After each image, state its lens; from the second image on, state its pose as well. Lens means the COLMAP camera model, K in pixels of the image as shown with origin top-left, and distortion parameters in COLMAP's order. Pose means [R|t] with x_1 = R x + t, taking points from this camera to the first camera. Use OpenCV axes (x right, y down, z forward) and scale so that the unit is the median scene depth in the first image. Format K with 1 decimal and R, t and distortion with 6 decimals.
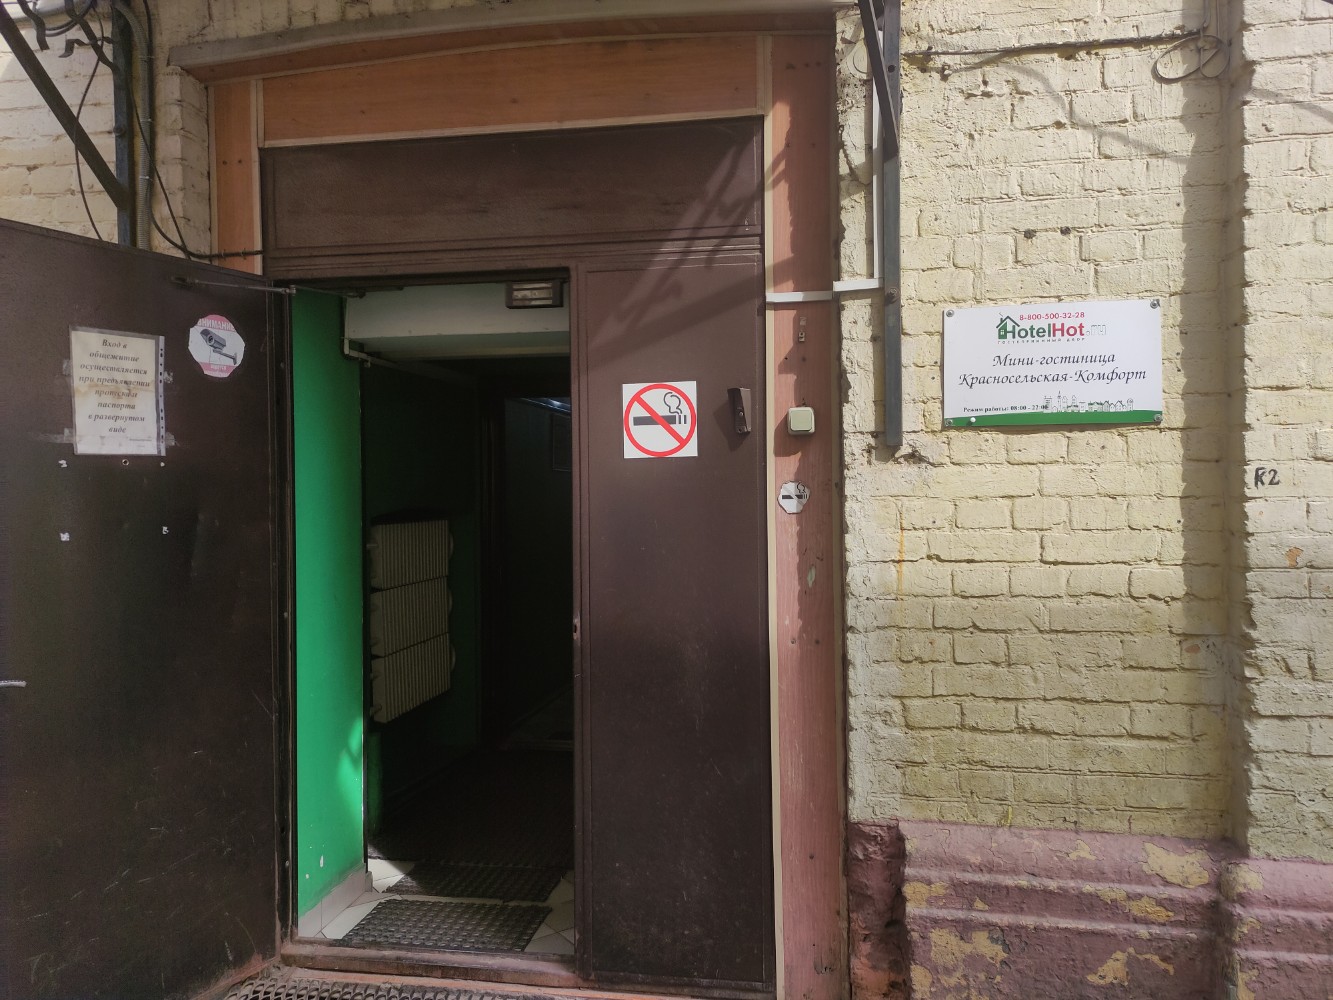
lens RADIAL K [[961.1, 0, 666.5], [0, 961.1, 500.0], [0, 0, 1]] dist [0.059122, -0.052294]
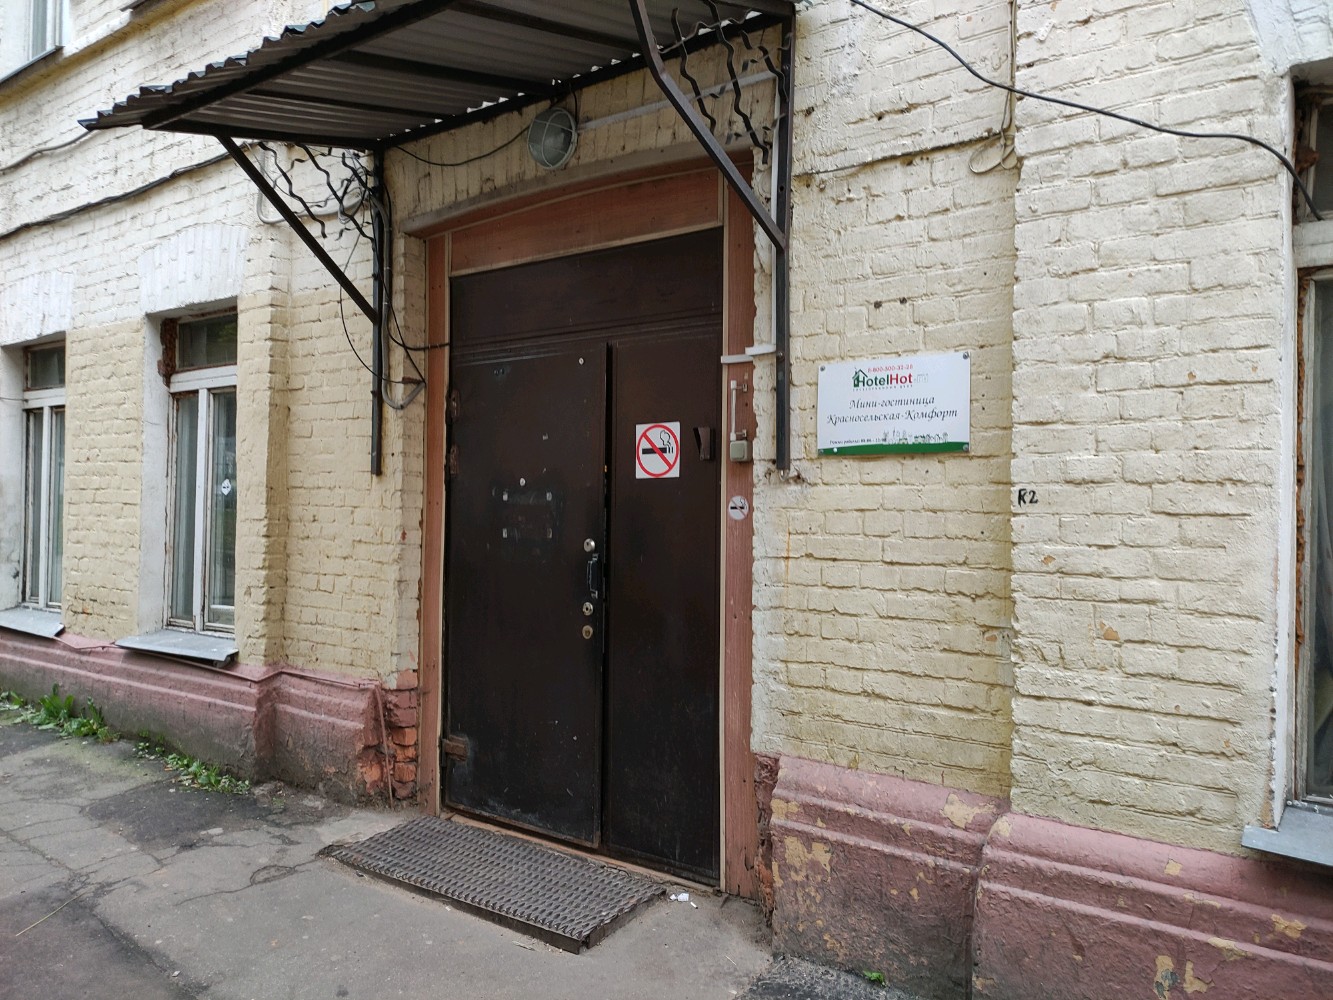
lens RADIAL K [[961.1, 0, 666.5], [0, 961.1, 500.0], [0, 0, 1]] dist [0.059122, -0.052294]
pose [[0.895188, 0.015449, -0.445420, 0.695414], [-0.024718, 0.999582, -0.015008, 0.008904], [0.445002, 0.024445, 0.895196, -0.255121]]
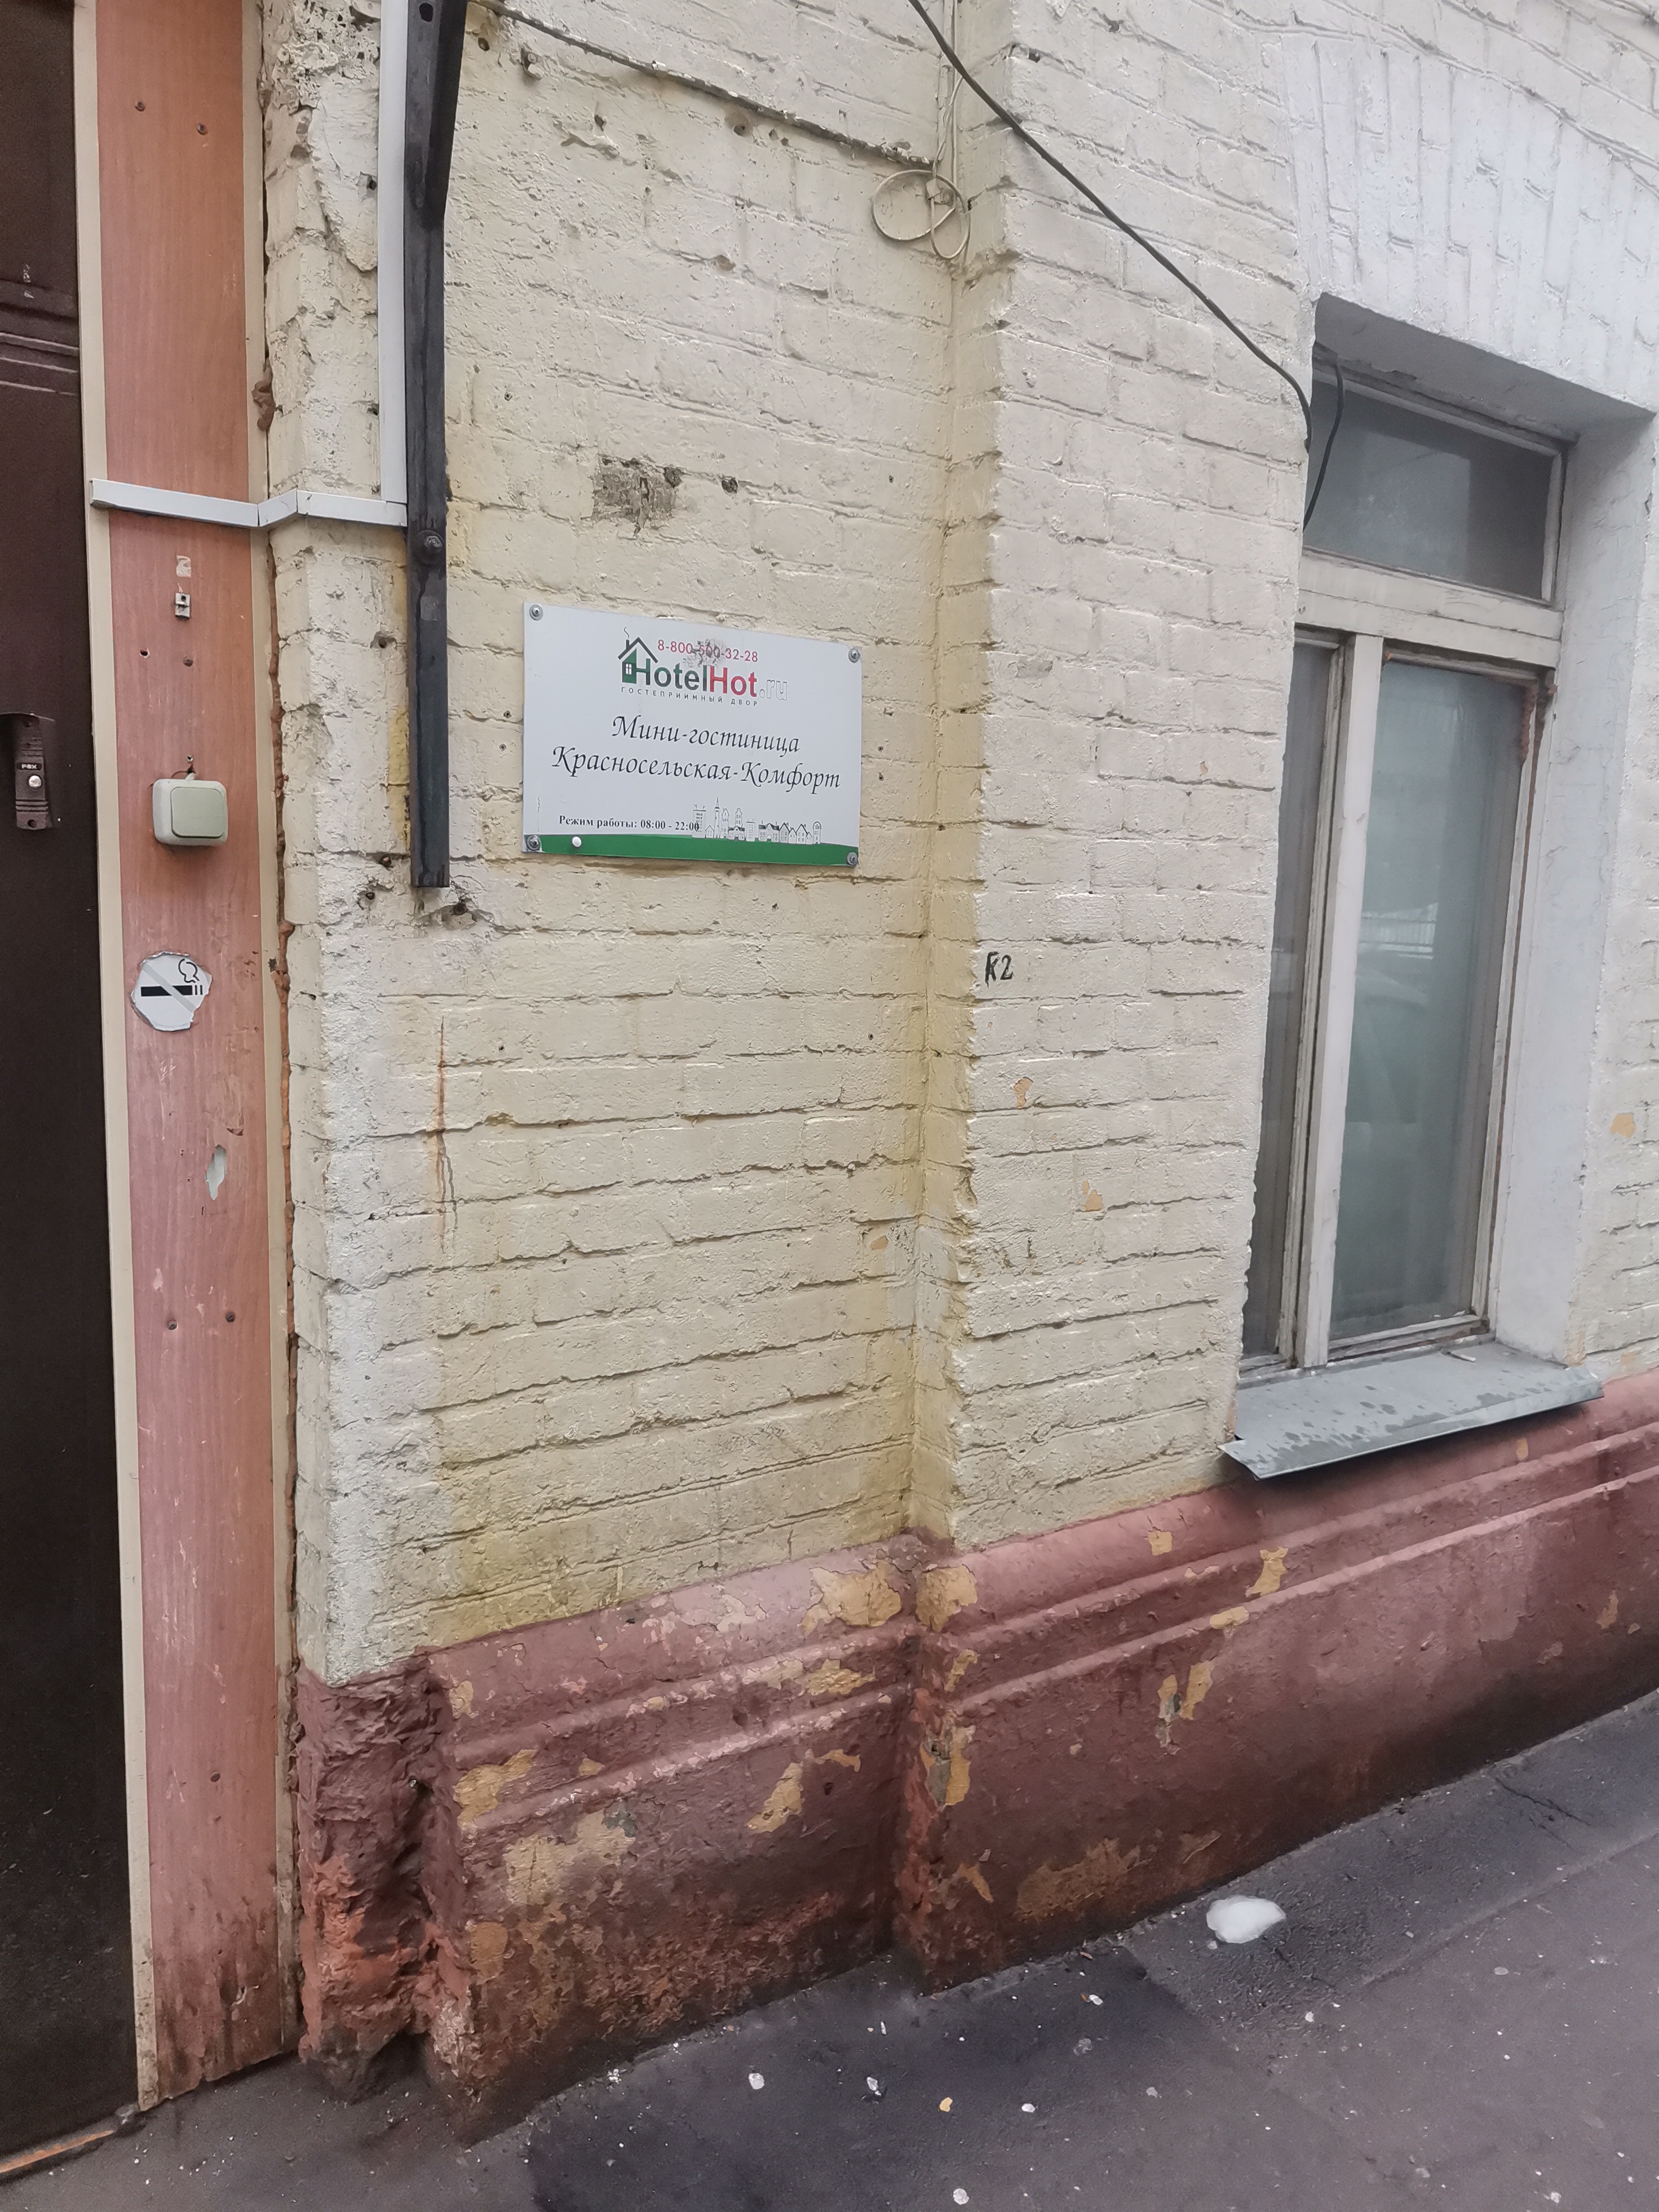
lens RADIAL K [[1659.4, 0, 829.5], [0, 1659.4, 1106.0], [0, 0, 1]] dist [0.094937, -0.113458]
pose [[0.703065, -0.063277, 0.708305, -0.209204], [-0.028879, 0.992671, 0.117347, -0.052979], [-0.710539, -0.102957, 0.696085, 0.298946]]
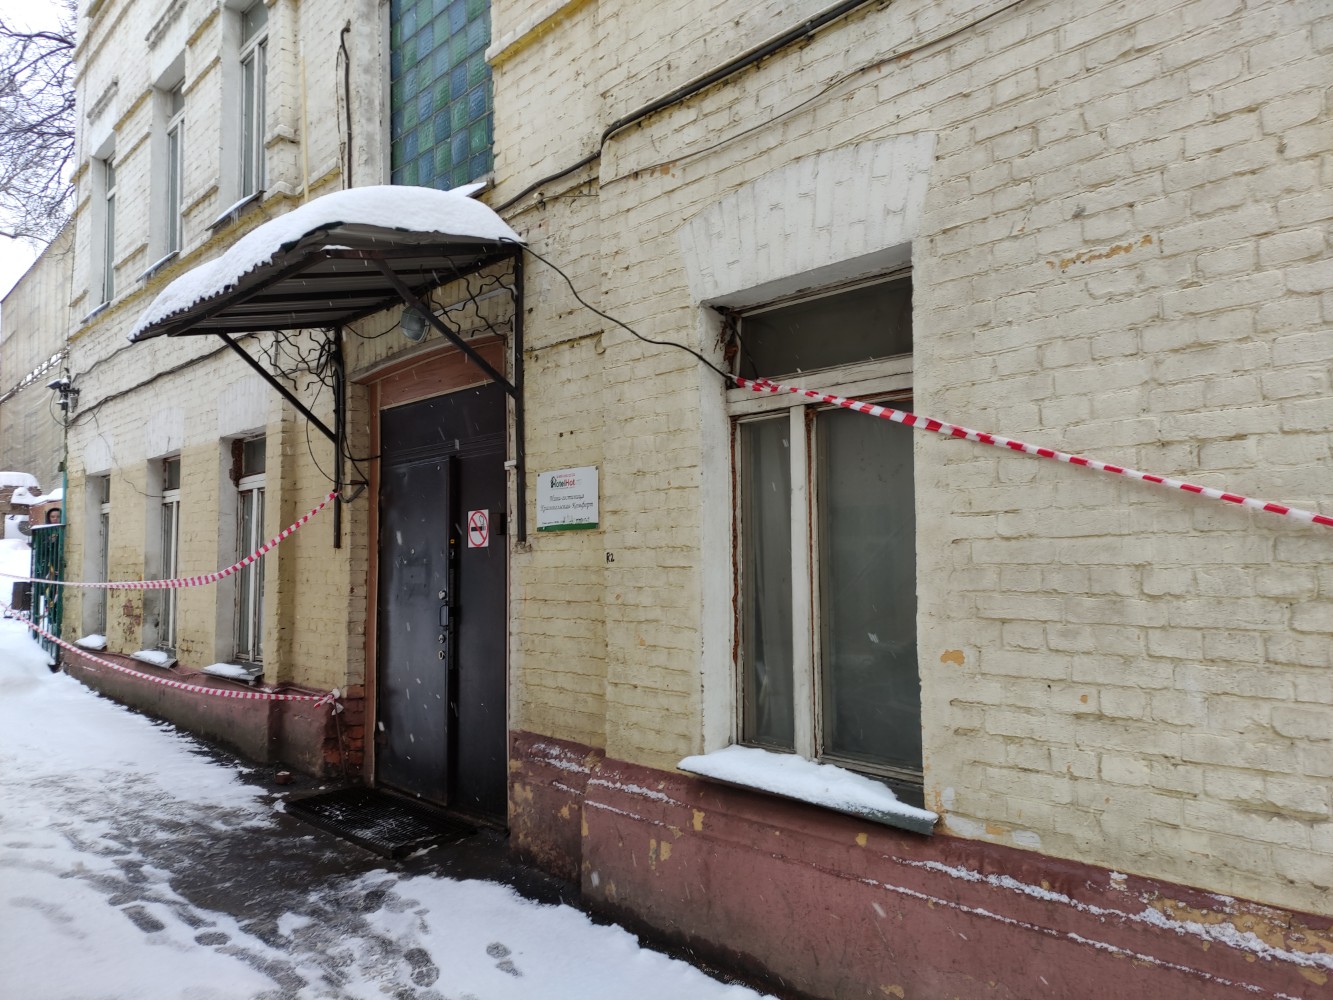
lens RADIAL K [[961.1, 0, 666.5], [0, 961.1, 500.0], [0, 0, 1]] dist [0.059122, -0.052294]
pose [[0.794963, -0.038539, -0.605432, 1.731325], [-0.003190, 0.997701, -0.067698, -0.008213], [0.606649, 0.055748, 0.793013, -0.421933]]
